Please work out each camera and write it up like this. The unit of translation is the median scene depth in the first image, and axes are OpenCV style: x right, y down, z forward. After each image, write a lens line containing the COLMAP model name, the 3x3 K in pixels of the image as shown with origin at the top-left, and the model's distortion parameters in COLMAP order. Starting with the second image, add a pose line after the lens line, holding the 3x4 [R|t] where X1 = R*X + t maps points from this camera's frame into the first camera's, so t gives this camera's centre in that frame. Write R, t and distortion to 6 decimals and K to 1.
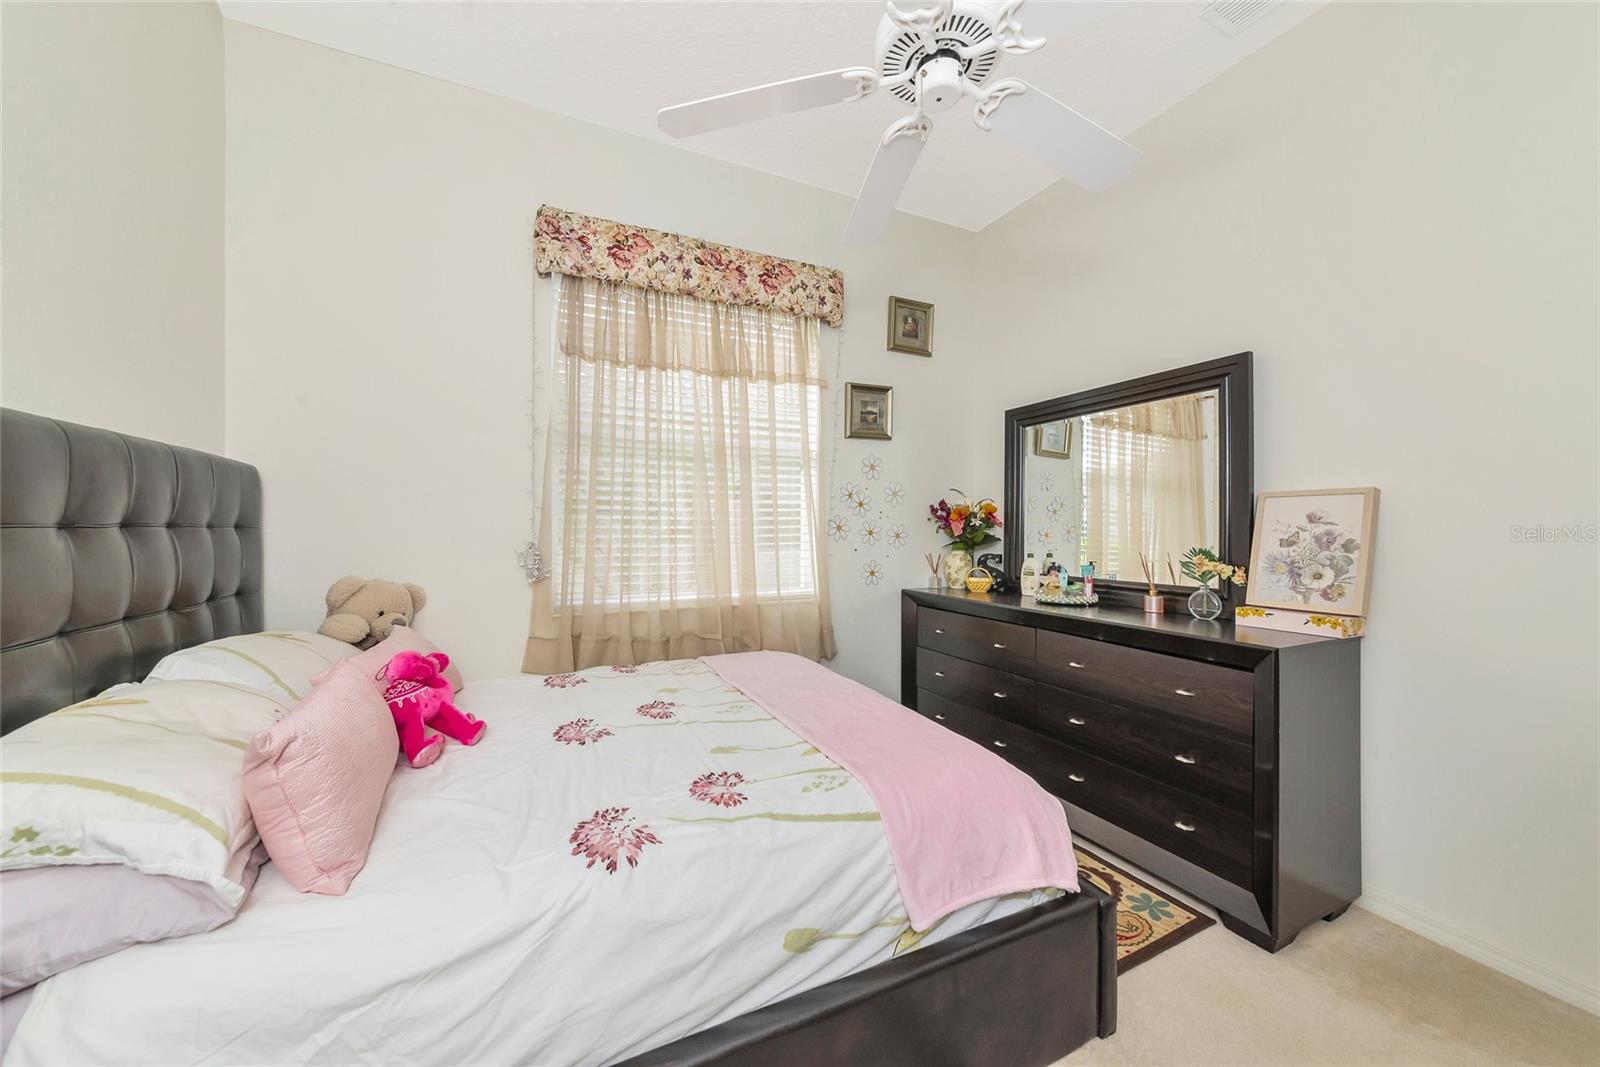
lens RADIAL K [[564.3, 0, 790.8], [0, 564.3, 528.5], [0, 0, 1]] dist [0.000870, 0.000060]
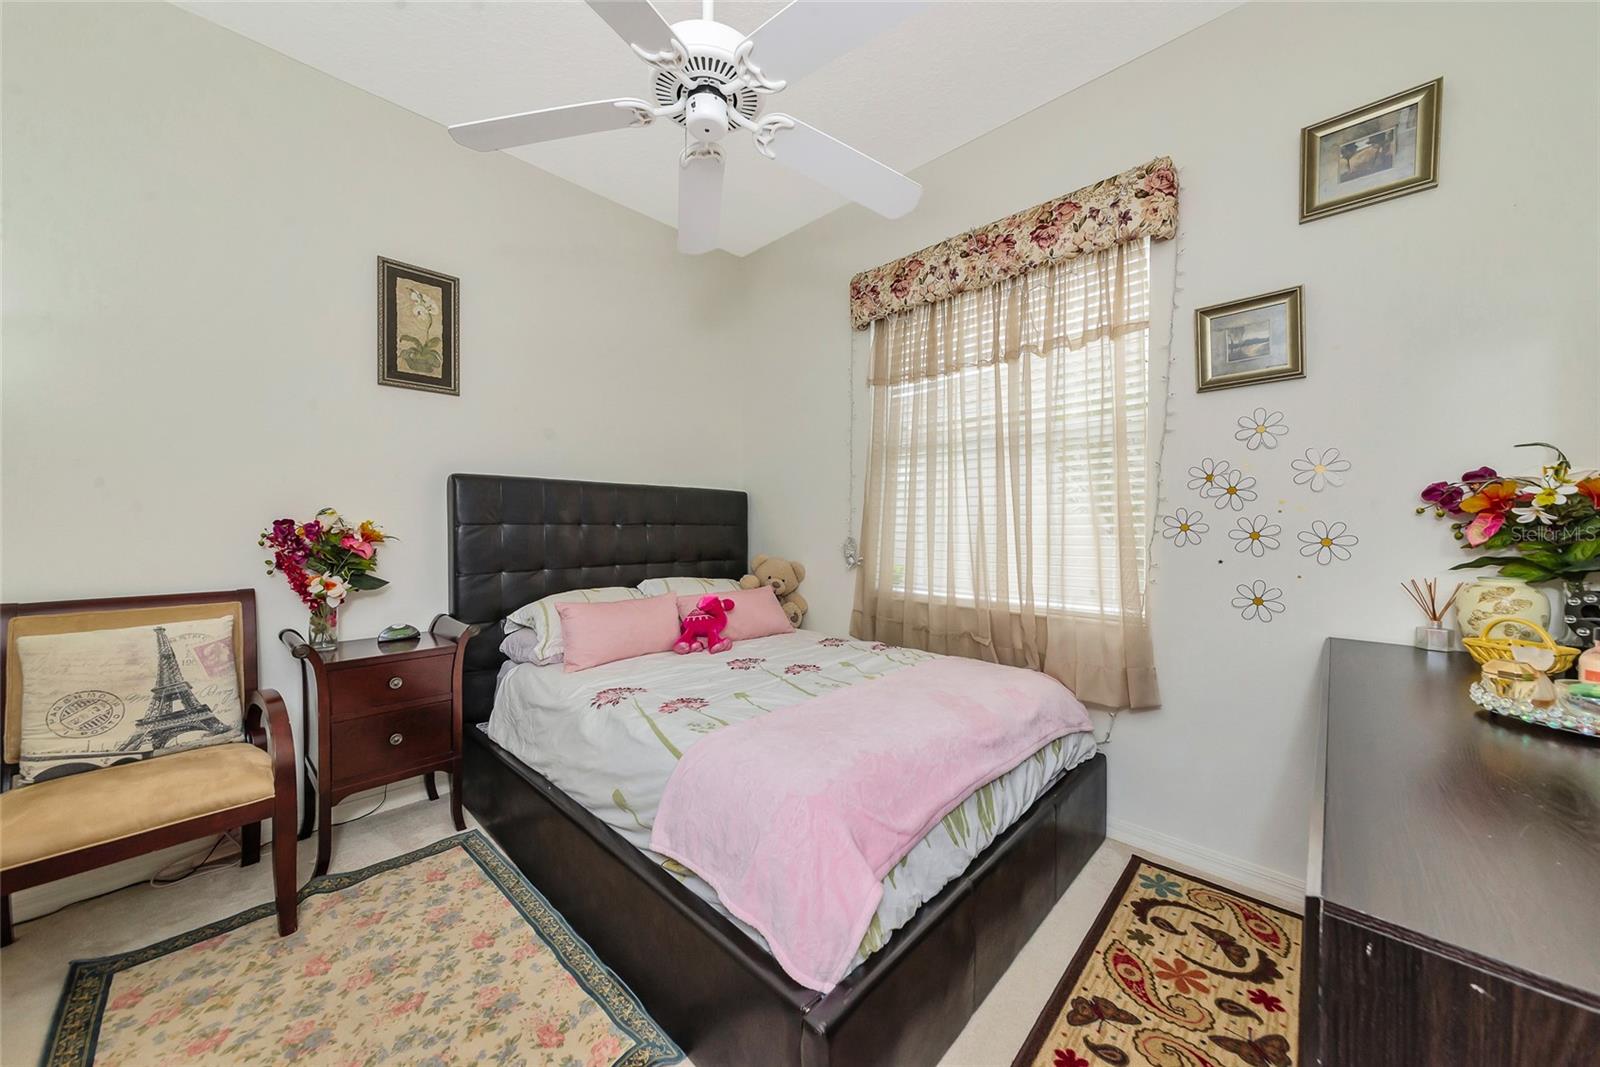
lens RADIAL K [[564.3, 0, 792.1], [0, 564.3, 532.7], [0, 0, 1]] dist [0.000870, 0.000060]
pose [[0.359967, 0.010354, -0.932907, 0.613731], [-0.007951, 0.999936, 0.008029, 0.003877], [0.932931, 0.004528, 0.360027, 0.347612]]
